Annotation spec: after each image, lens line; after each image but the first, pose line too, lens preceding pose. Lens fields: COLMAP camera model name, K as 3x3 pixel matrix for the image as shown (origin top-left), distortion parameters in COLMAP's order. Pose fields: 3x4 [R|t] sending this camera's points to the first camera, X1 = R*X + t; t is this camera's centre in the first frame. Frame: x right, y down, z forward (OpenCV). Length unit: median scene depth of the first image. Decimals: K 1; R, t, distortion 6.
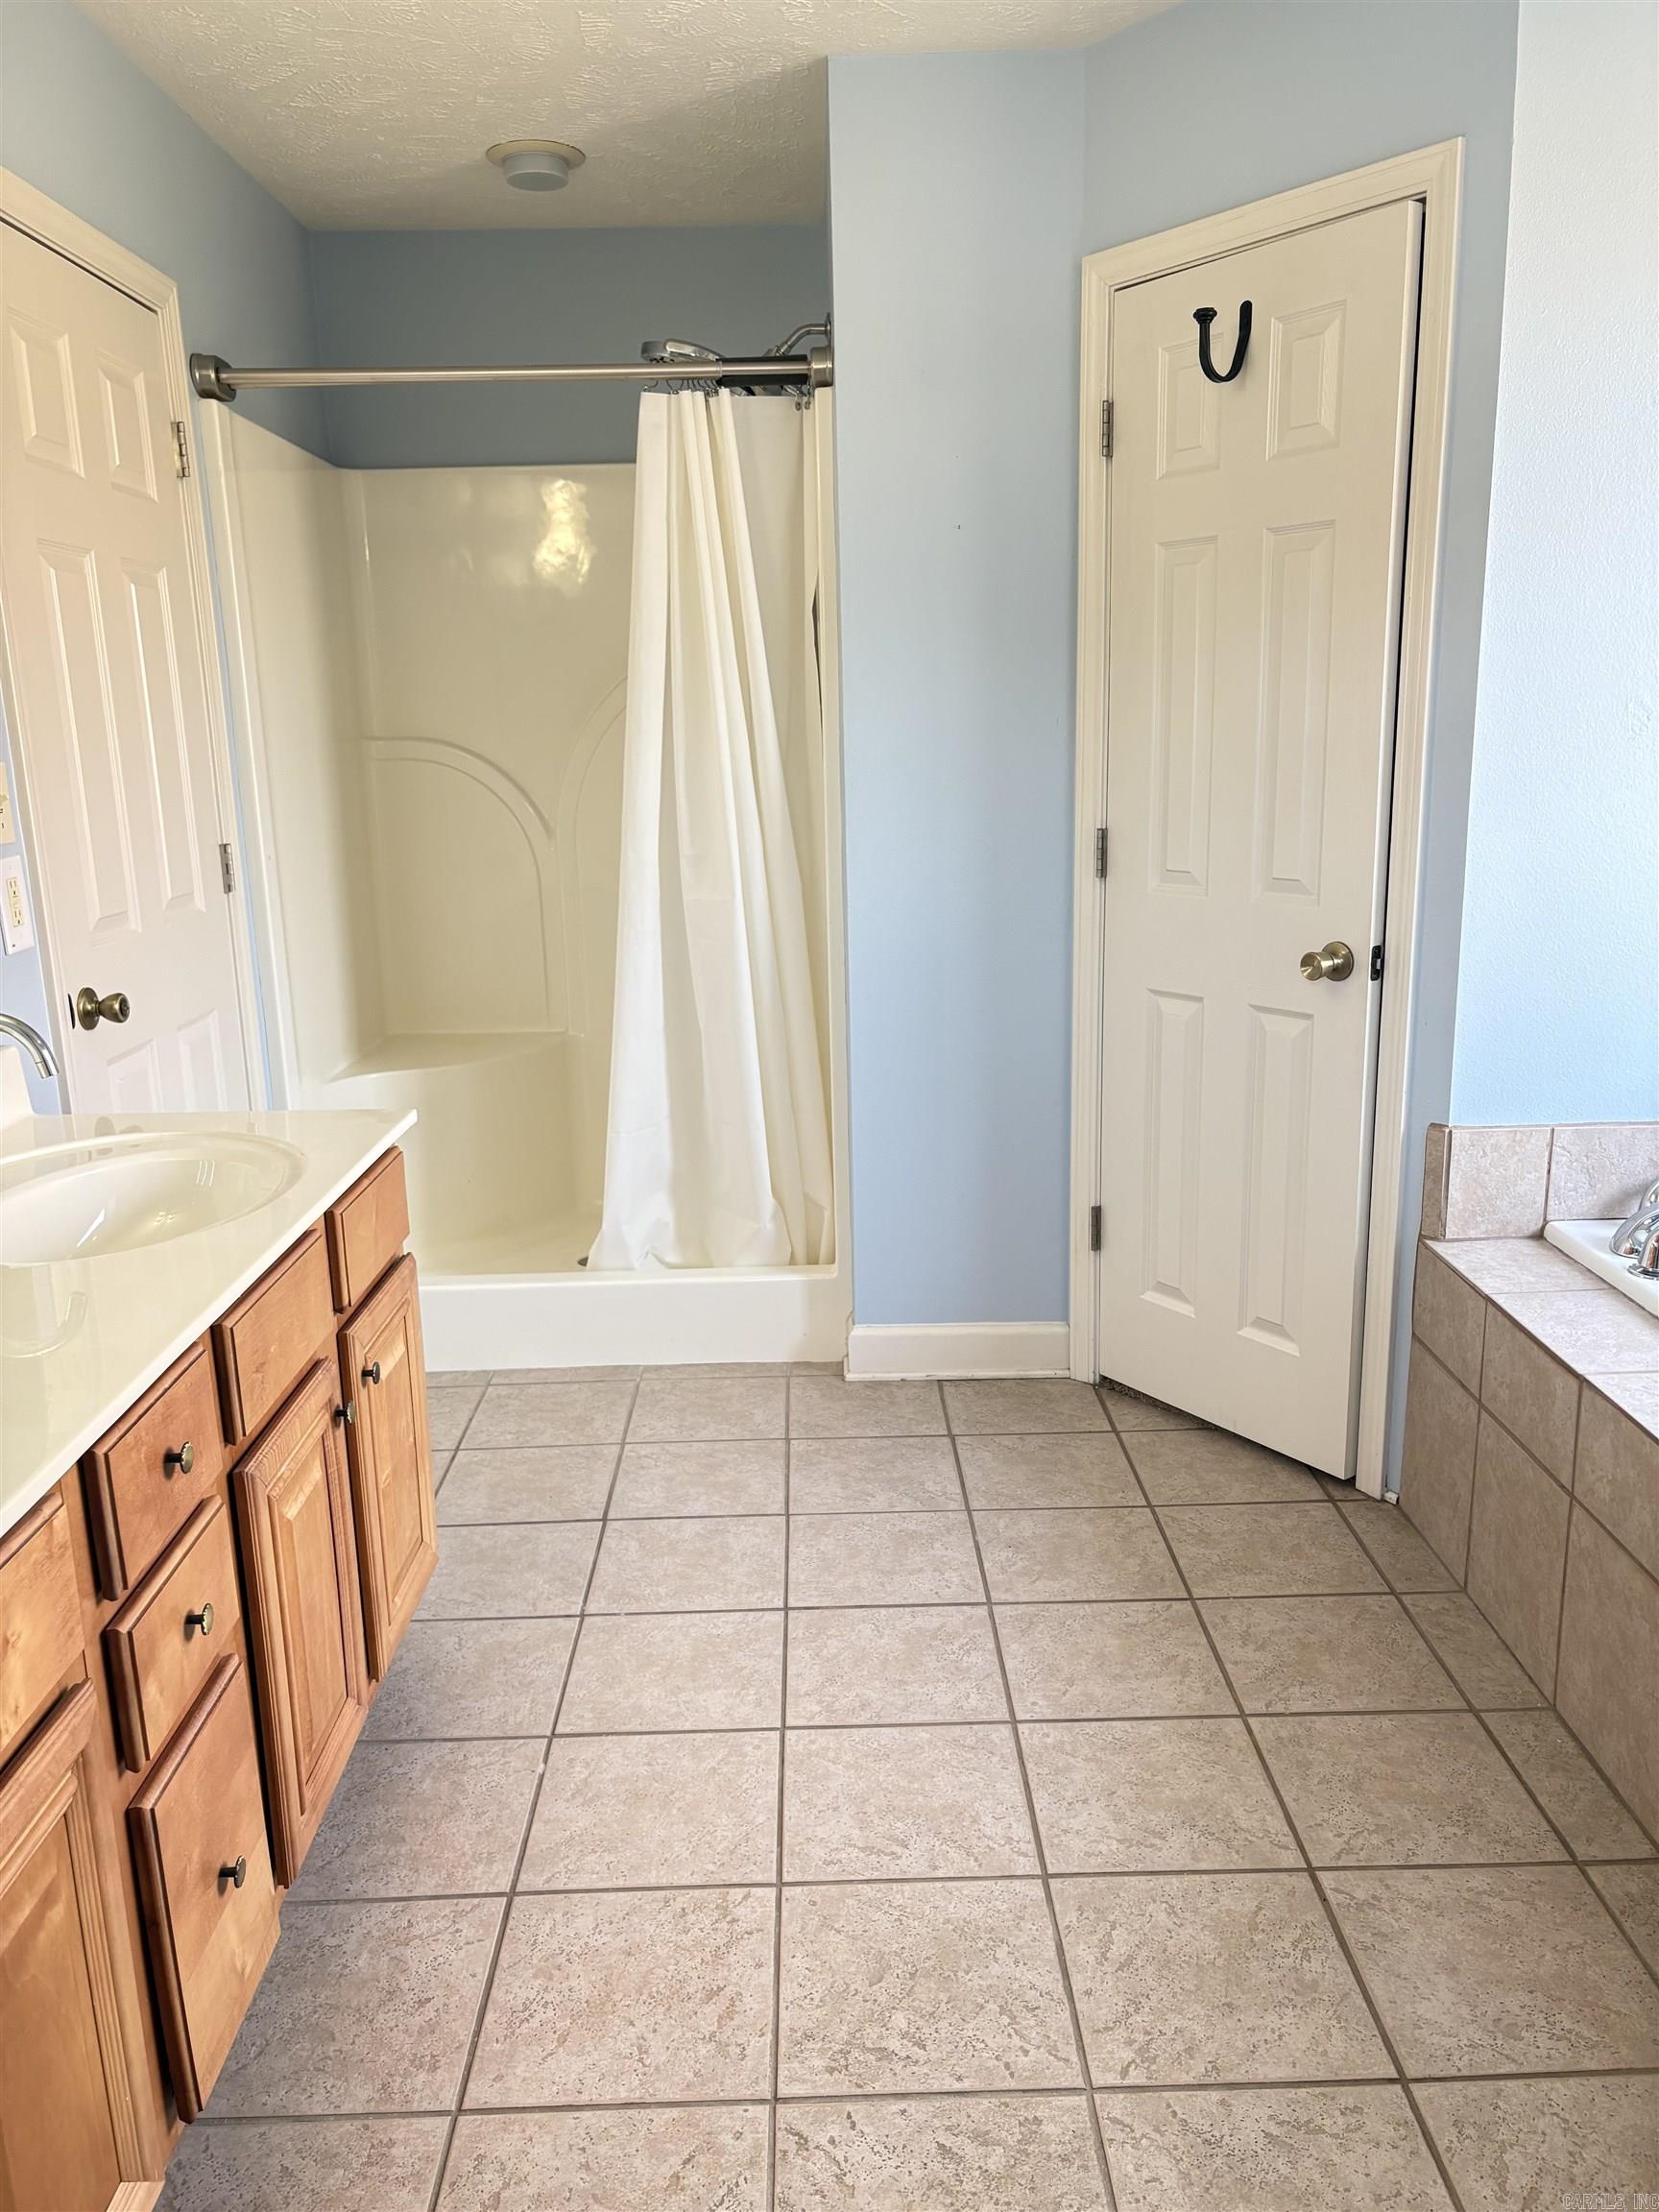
lens RADIAL K [[1677.4, 0, 829.5], [0, 1677.4, 1106.0], [0, 0, 1]] dist [0.012104, 0.004417]
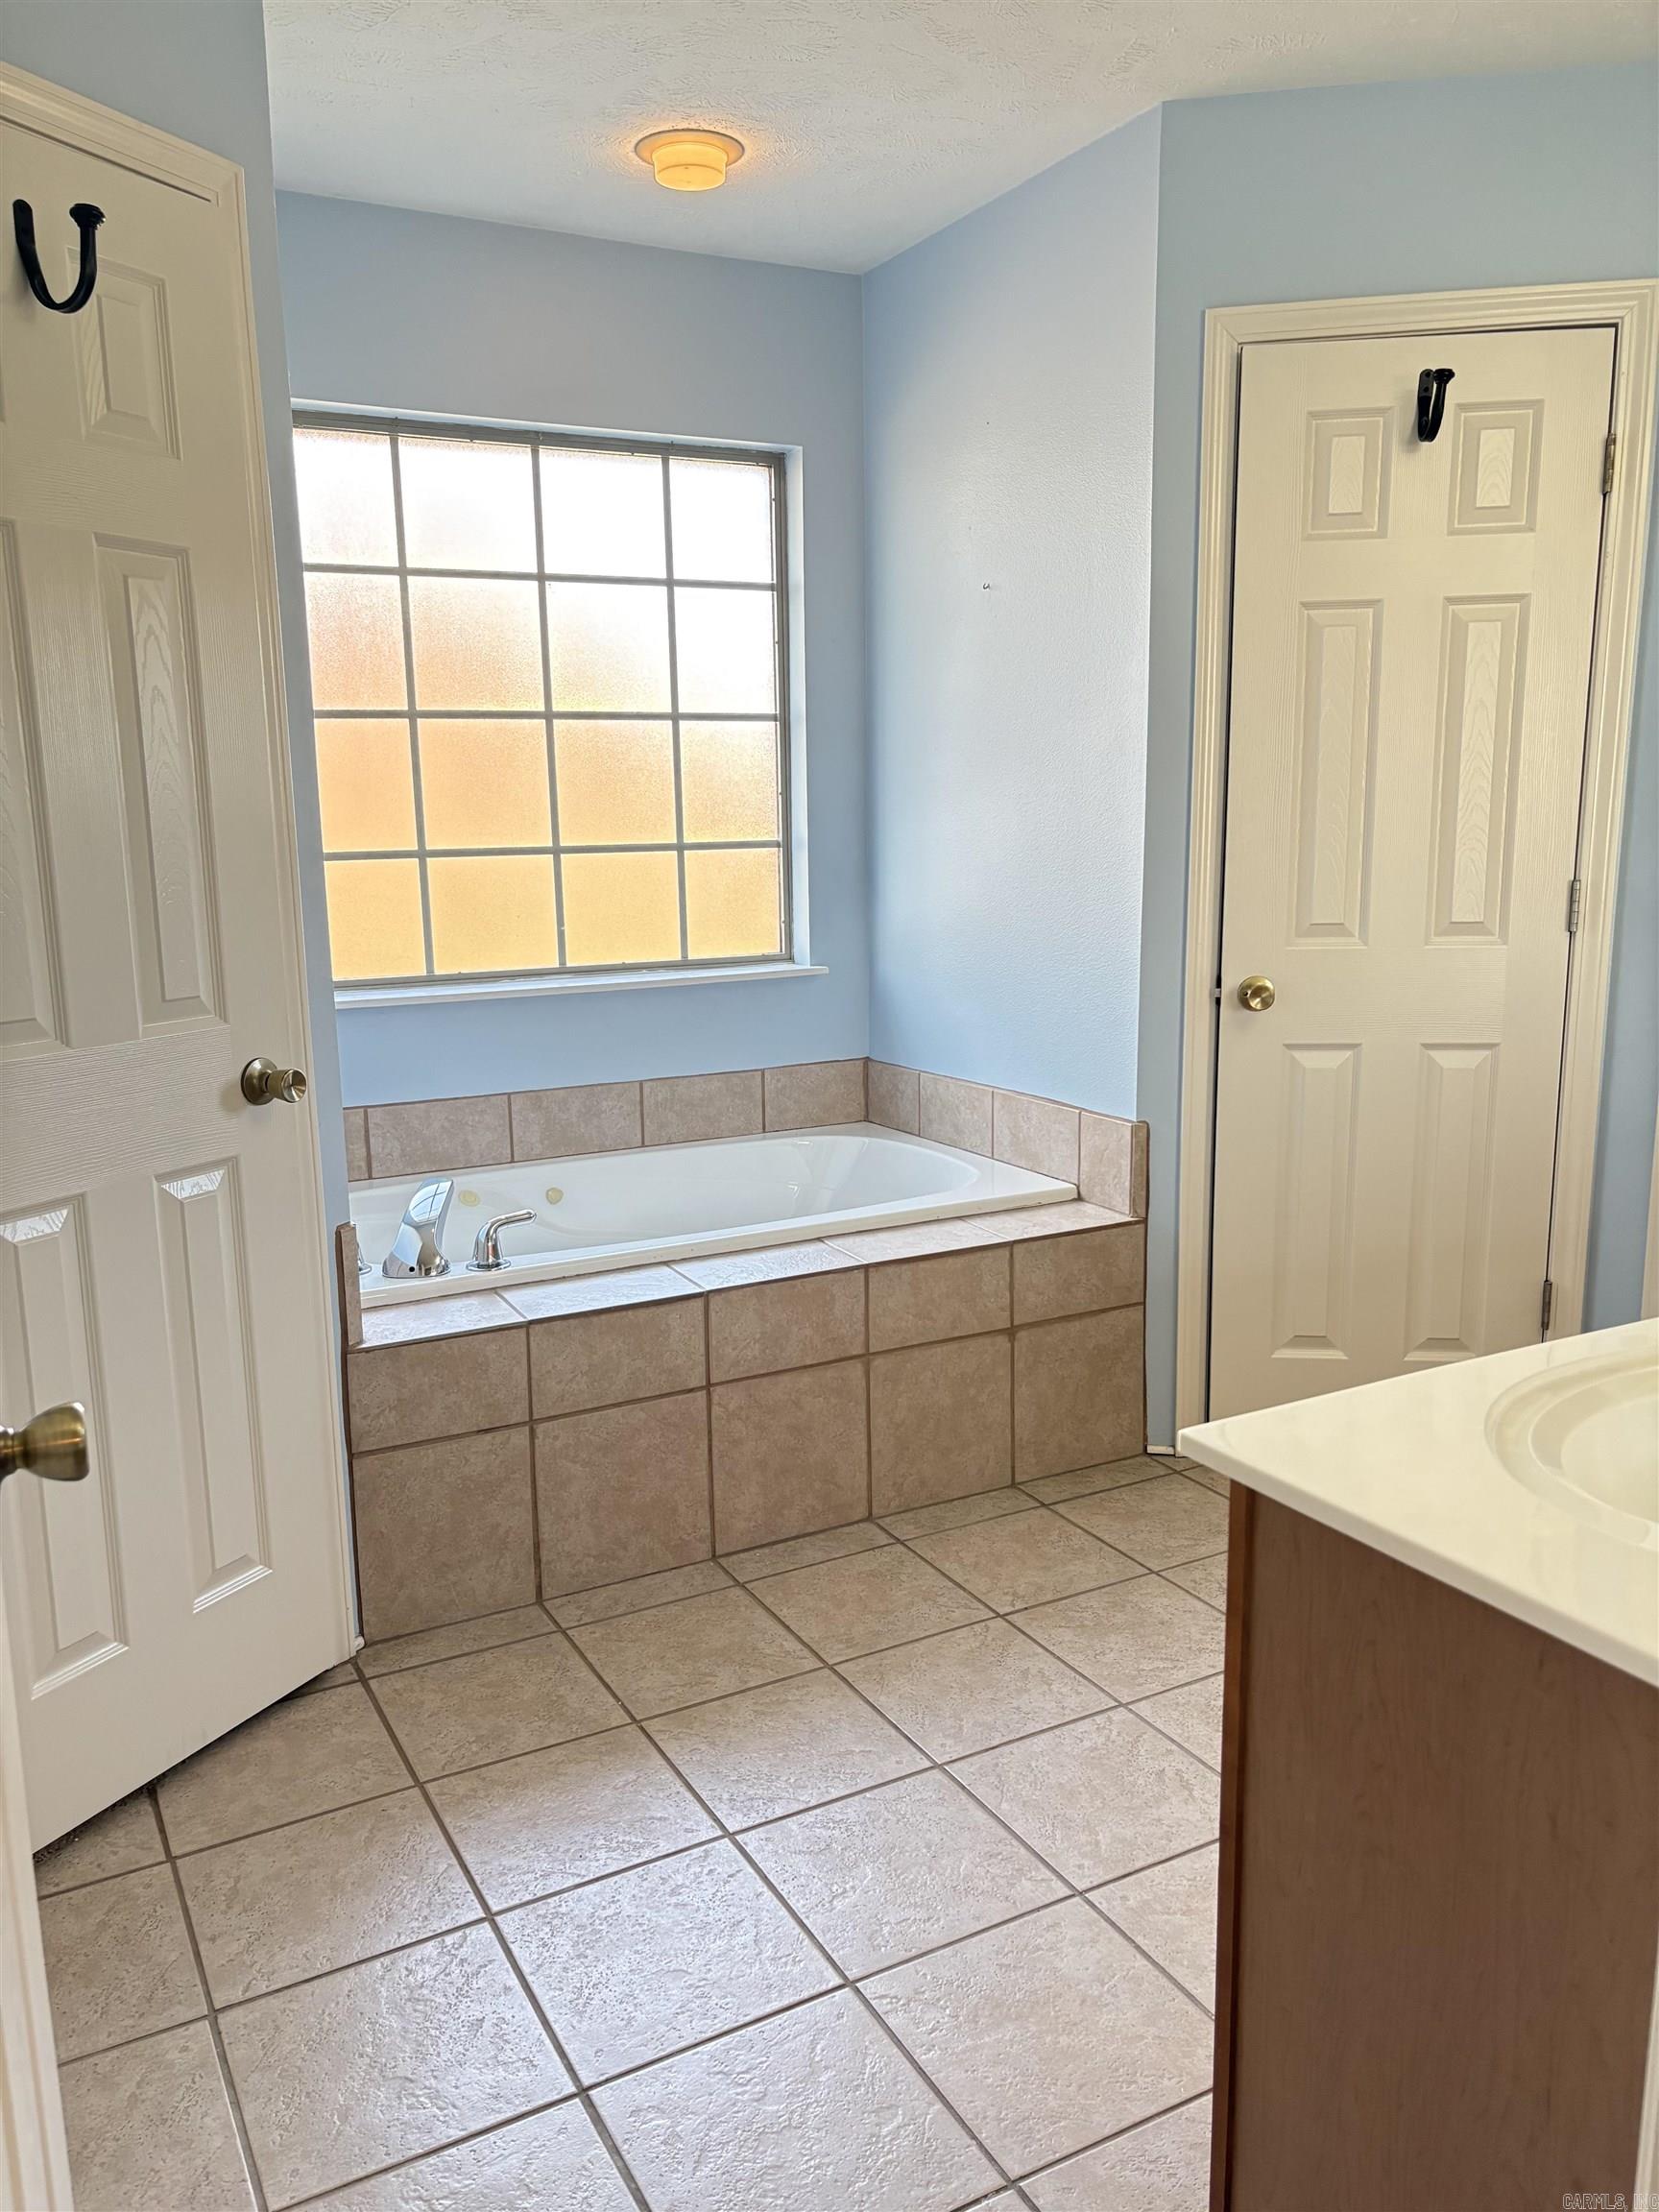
lens RADIAL K [[1677.4, 0, 829.5], [0, 1677.4, 1106.0], [0, 0, 1]] dist [0.012104, 0.004417]
pose [[-0.460146, -0.129811, 0.878302, -0.578897], [0.226536, 0.939344, 0.257516, -0.230389], [-0.858456, 0.317462, -0.402829, 1.125670]]
